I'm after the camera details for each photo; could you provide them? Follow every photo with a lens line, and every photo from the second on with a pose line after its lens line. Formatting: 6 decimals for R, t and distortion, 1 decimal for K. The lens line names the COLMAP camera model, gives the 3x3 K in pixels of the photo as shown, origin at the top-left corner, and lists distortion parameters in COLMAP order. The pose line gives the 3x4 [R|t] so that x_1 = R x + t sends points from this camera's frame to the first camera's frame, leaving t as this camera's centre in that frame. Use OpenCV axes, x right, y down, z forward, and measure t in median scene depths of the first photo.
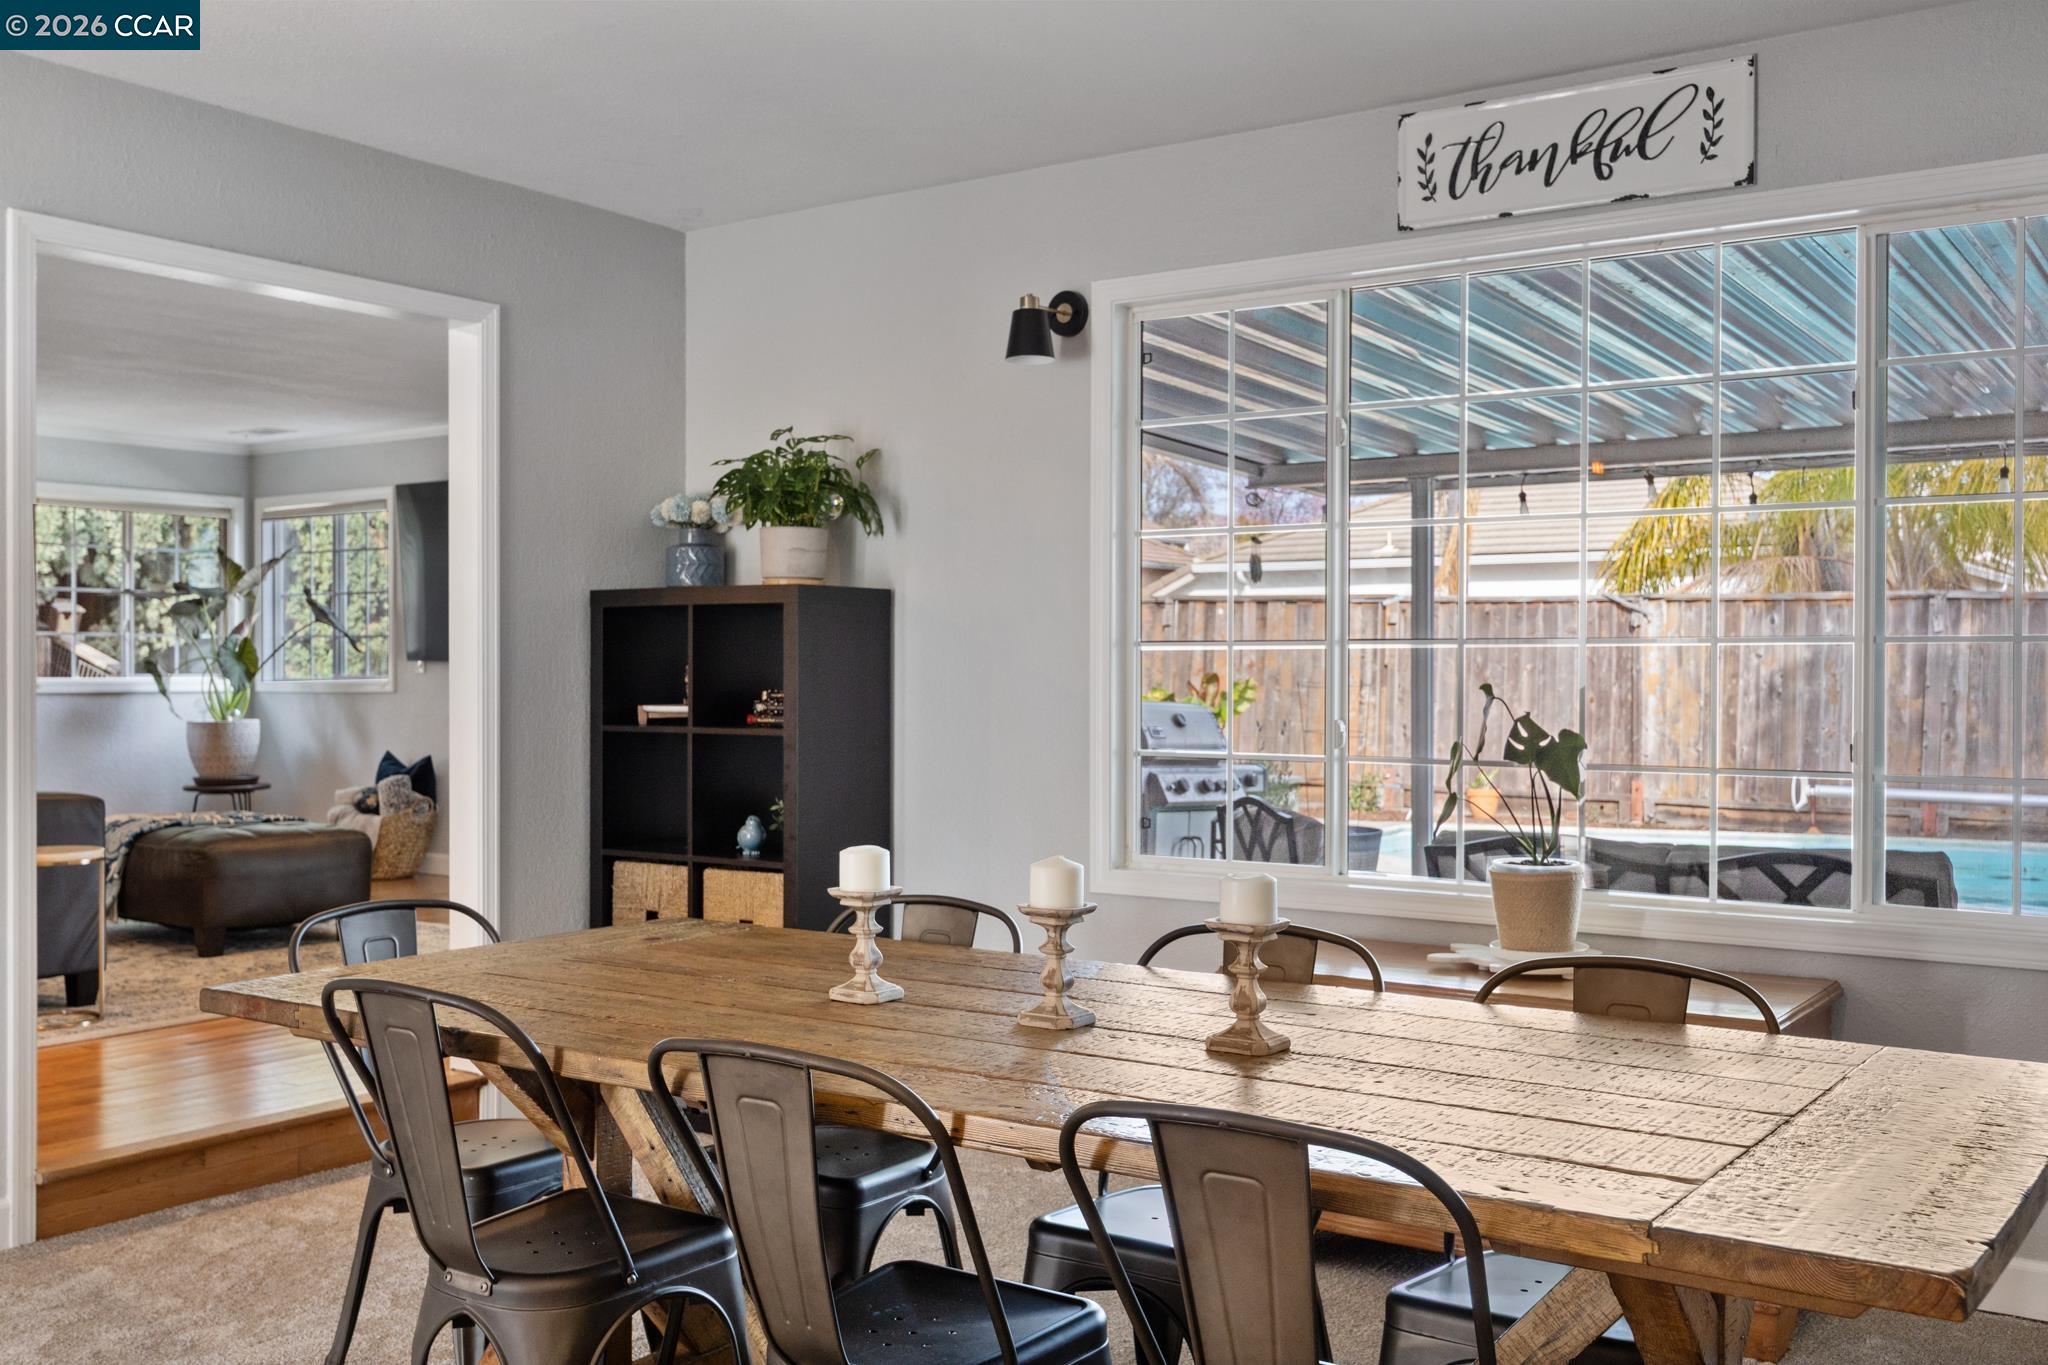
lens RADIAL K [[1918.9, 0, 1011.8], [0, 1918.9, 672.9], [0, 0, 1]] dist [0.004324, 0.000000]
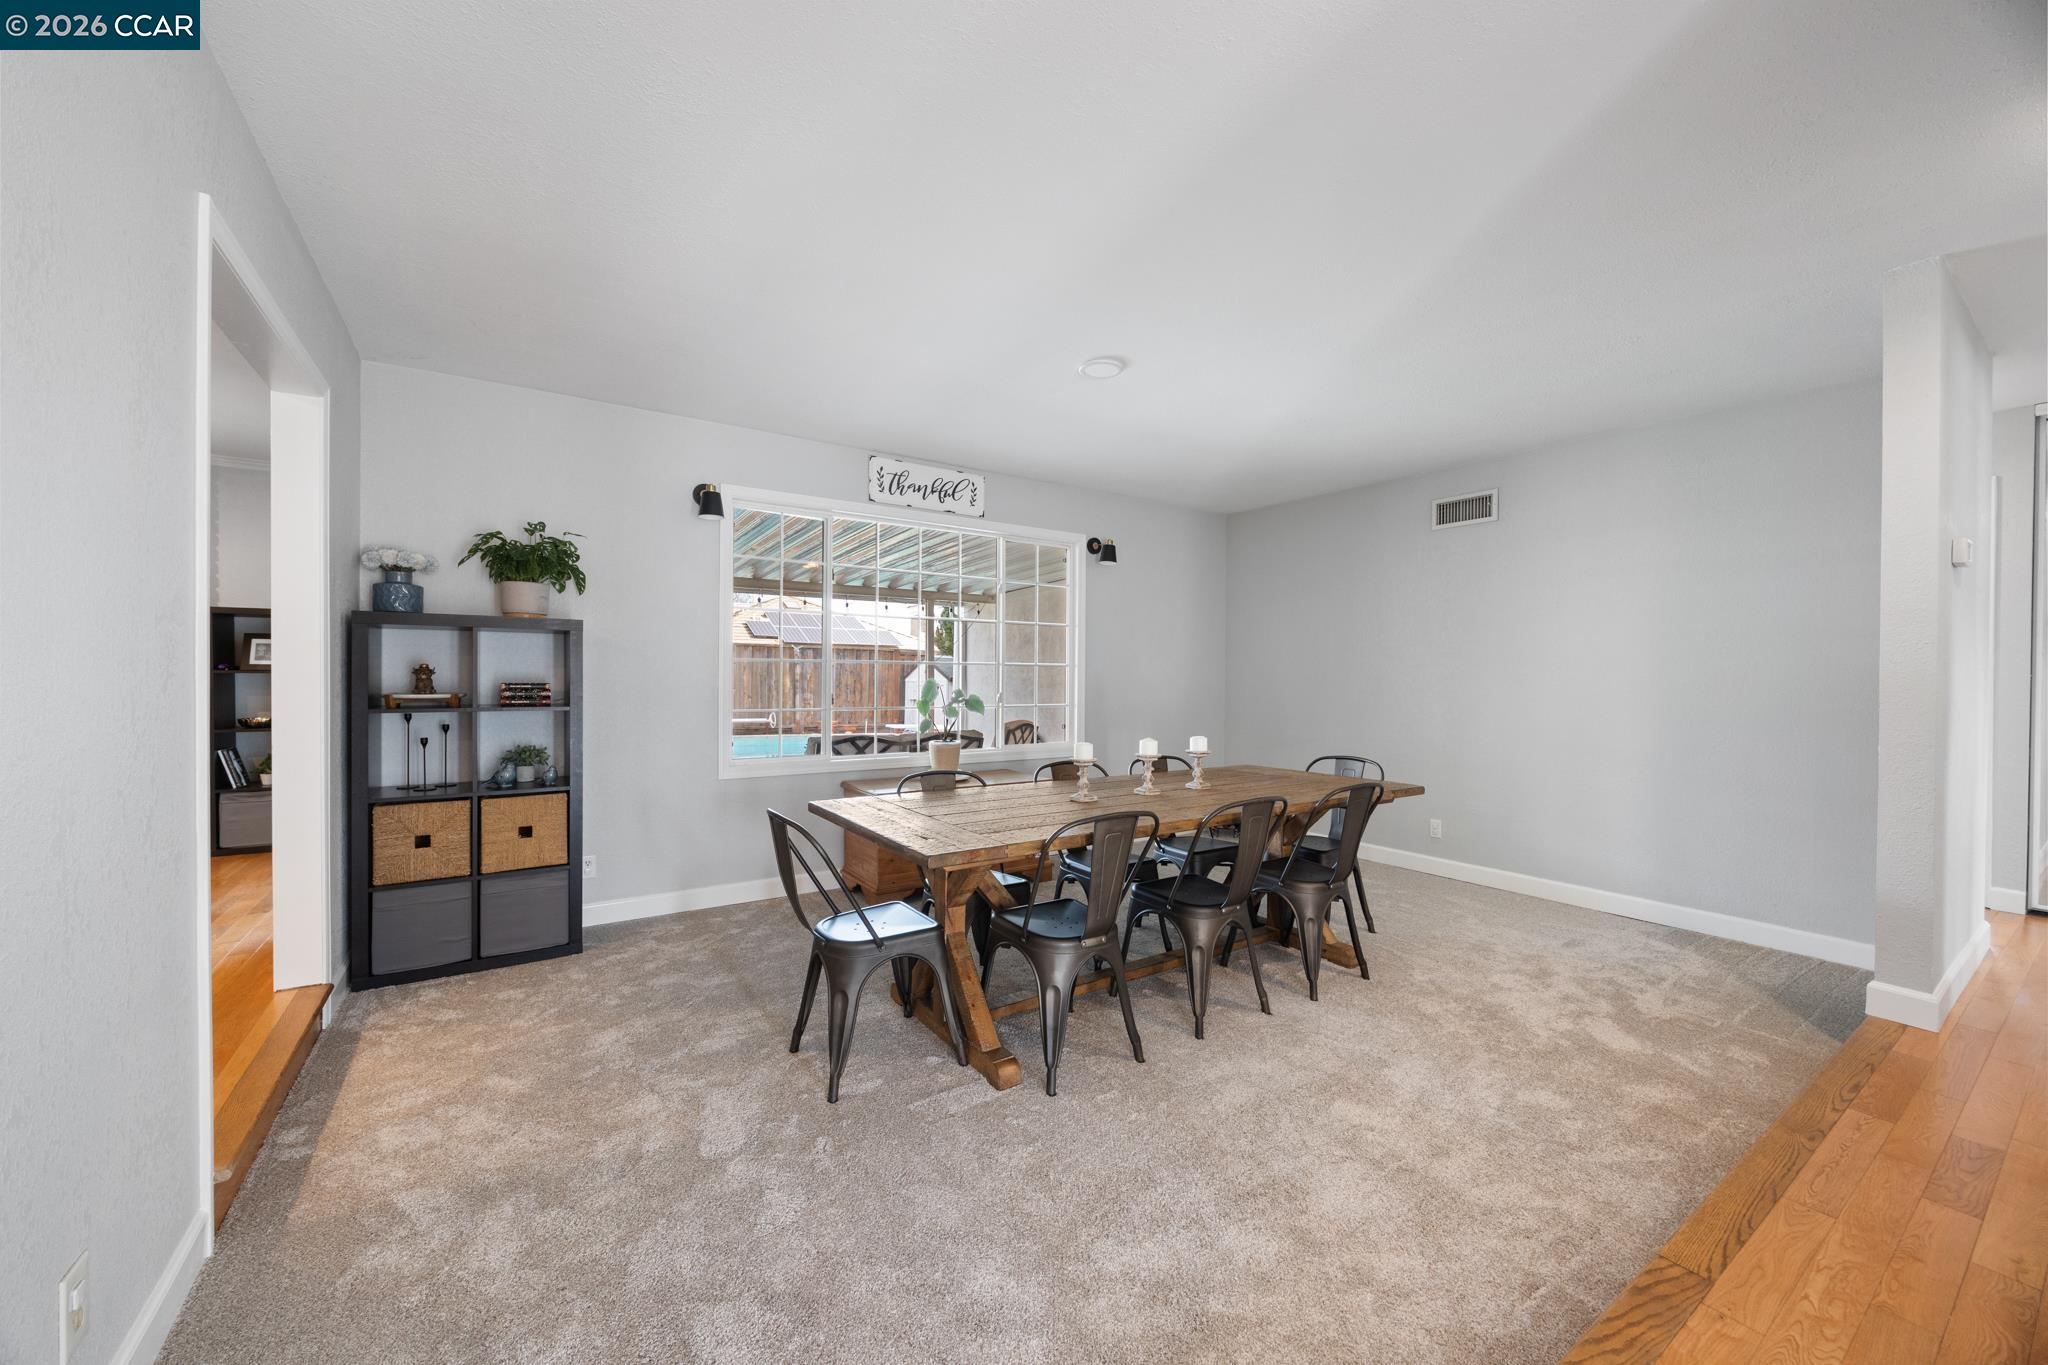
lens RADIAL K [[769.0, 0, 1034.9], [0, 769.0, 680.4], [0, 0, 1]] dist [-0.006008, 0.001661]
pose [[0.354100, -0.006852, 0.935183, -0.671255], [-0.007691, 0.999918, 0.010238, -0.003664], [-0.935176, -0.010818, 0.354018, 0.428118]]
